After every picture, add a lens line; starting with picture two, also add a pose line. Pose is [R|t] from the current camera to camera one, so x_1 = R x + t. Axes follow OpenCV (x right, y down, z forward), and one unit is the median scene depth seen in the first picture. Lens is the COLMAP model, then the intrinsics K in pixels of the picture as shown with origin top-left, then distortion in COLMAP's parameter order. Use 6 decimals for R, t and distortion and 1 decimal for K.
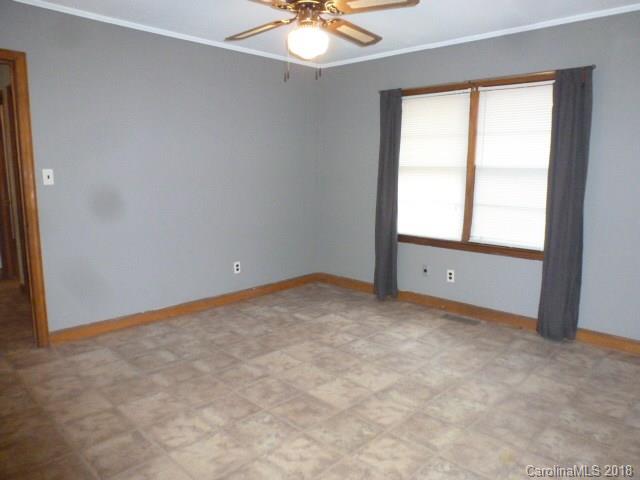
lens RADIAL K [[457.0, 0, 323.2], [0, 457.0, 234.8], [0, 0, 1]] dist [-0.059070, 0.007109]
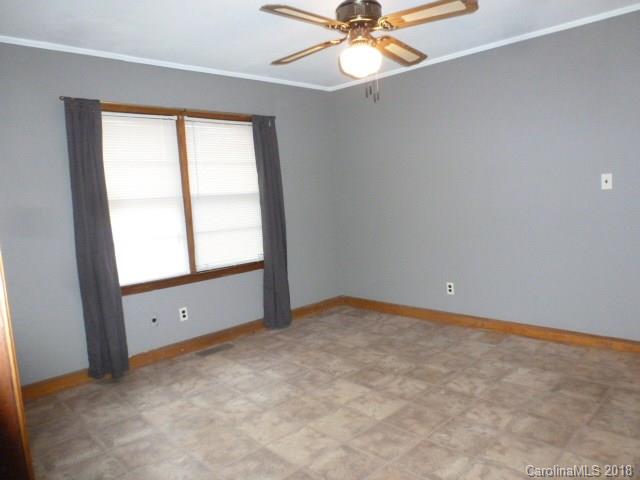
lens RADIAL K [[457.0, 0, 324.0], [0, 457.0, 243.3], [0, 0, 1]] dist [-0.059070, 0.007109]
pose [[0.028566, -0.116963, 0.992725, -0.733290], [0.201051, 0.973507, 0.108914, -0.112060], [-0.979164, 0.196477, 0.051324, 0.773894]]
